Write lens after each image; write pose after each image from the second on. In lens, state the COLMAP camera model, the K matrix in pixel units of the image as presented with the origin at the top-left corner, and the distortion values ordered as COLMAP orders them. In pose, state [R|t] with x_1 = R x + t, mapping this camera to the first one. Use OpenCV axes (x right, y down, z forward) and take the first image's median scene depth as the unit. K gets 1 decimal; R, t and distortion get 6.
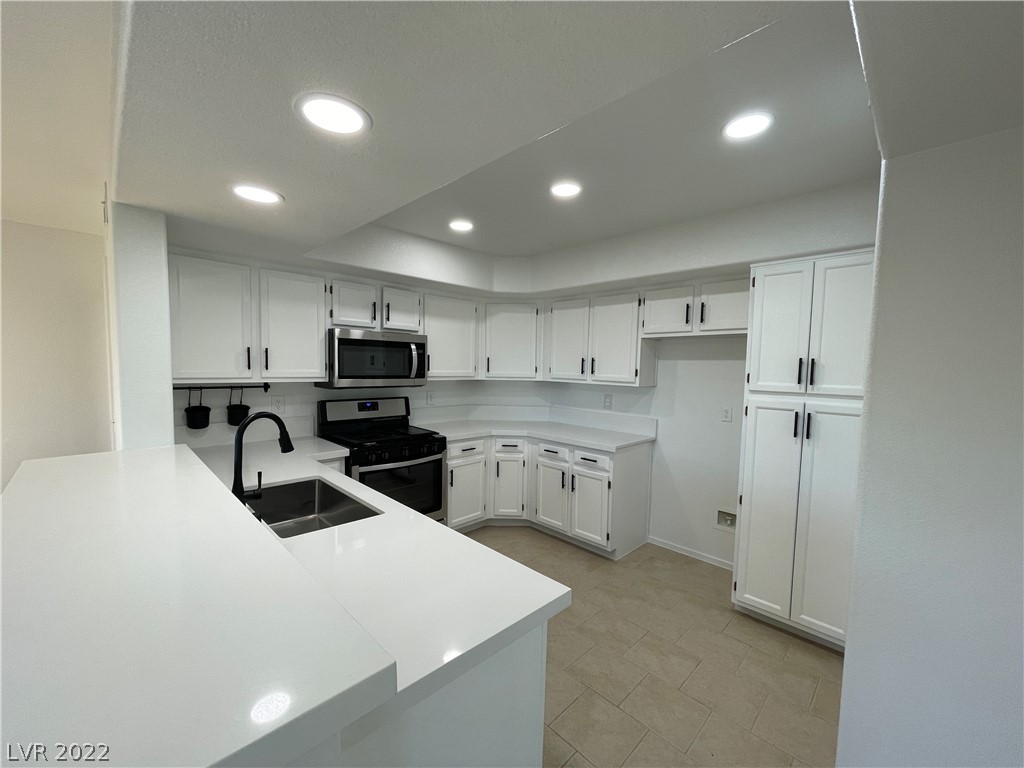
lens RADIAL K [[414.0, 0, 508.4], [0, 414.0, 389.7], [0, 0, 1]] dist [-0.000482, 0.000064]
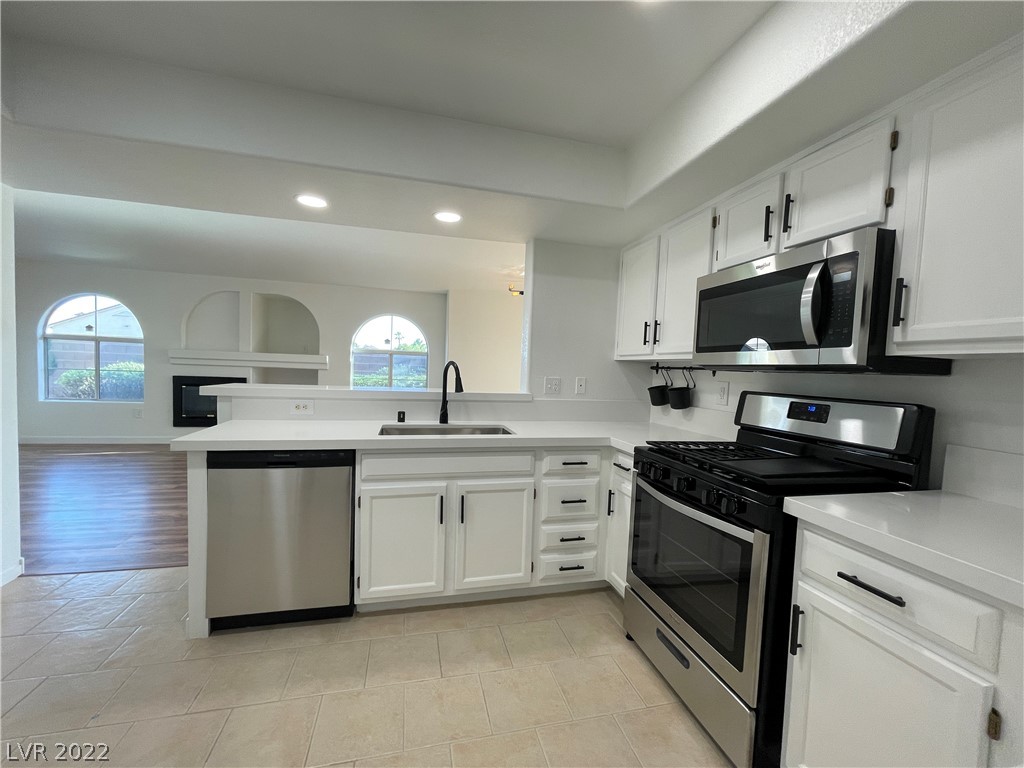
lens RADIAL K [[414.0, 0, 508.4], [0, 414.0, 389.7], [0, 0, 1]] dist [-0.000482, 0.000064]
pose [[-0.507913, 0.005881, -0.861388, 0.293832], [-0.100830, 0.992697, 0.066231, 0.017783], [0.855487, 0.120494, -0.503611, 0.987355]]
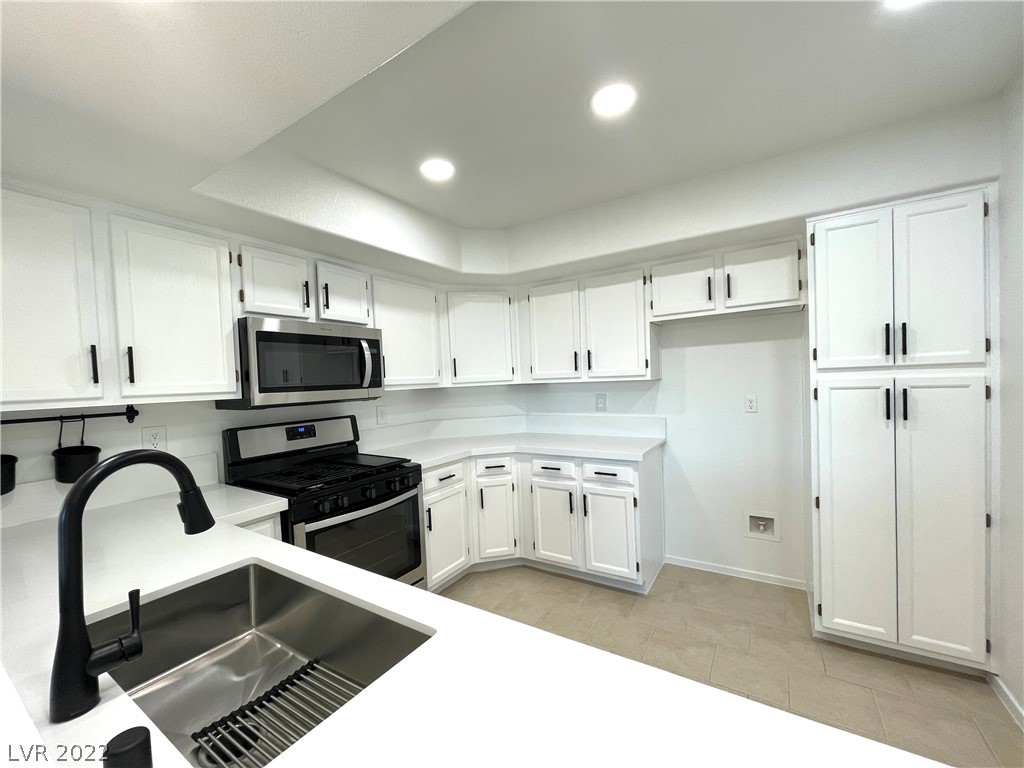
lens RADIAL K [[414.0, 0, 508.4], [0, 414.0, 389.7], [0, 0, 1]] dist [-0.000482, 0.000064]
pose [[0.972786, -0.065929, 0.222129, -0.155777], [0.074451, 0.996767, -0.030202, 0.016513], [-0.219420, 0.045918, 0.974549, 0.248261]]
